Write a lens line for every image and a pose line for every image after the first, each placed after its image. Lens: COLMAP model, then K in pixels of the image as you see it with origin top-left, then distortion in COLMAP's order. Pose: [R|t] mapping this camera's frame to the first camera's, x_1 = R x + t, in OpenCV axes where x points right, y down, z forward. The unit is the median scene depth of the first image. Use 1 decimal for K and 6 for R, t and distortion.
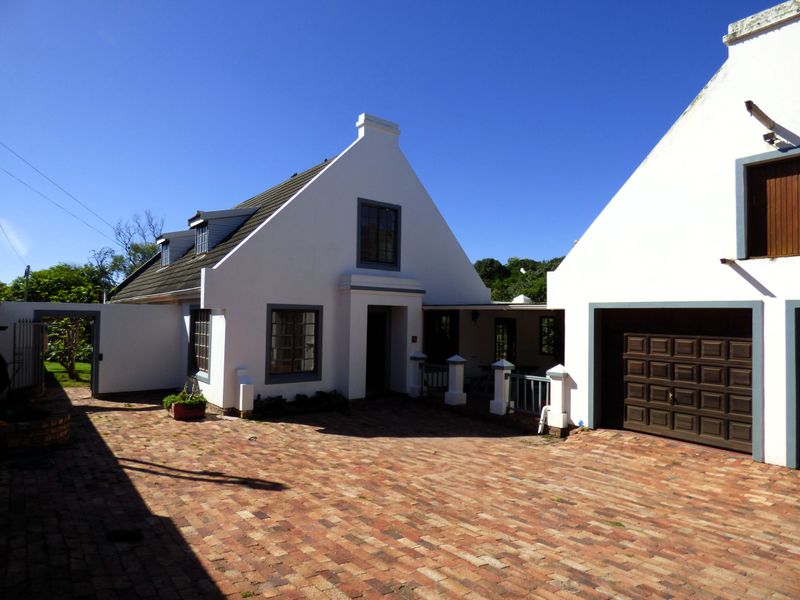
lens RADIAL K [[493.6, 0, 400.0], [0, 493.6, 300.0], [0, 0, 1]] dist [-0.004105, 0.002287]
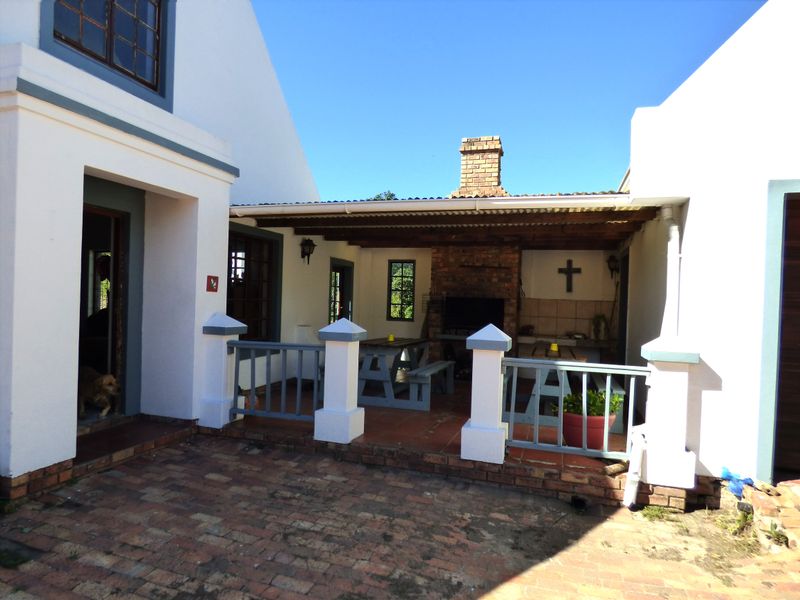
lens RADIAL K [[493.6, 0, 400.0], [0, 493.6, 300.0], [0, 0, 1]] dist [-0.004105, 0.002287]
pose [[0.829229, 0.007835, 0.558854, -0.084090], [-0.038652, 0.998312, 0.043356, 0.084350], [-0.557571, -0.057553, 0.828132, 0.702444]]
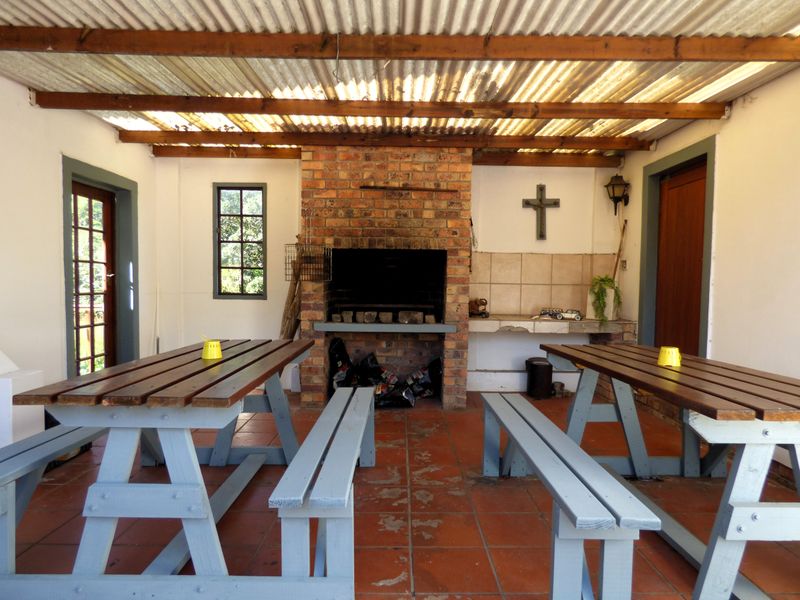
lens RADIAL K [[493.6, 0, 400.0], [0, 493.6, 300.0], [0, 0, 1]] dist [-0.004105, 0.002287]
pose [[0.617483, -0.049062, 0.785053, 0.031239], [-0.031515, 0.995708, 0.087015, 0.100766], [-0.785953, -0.078471, 0.613286, 0.871595]]
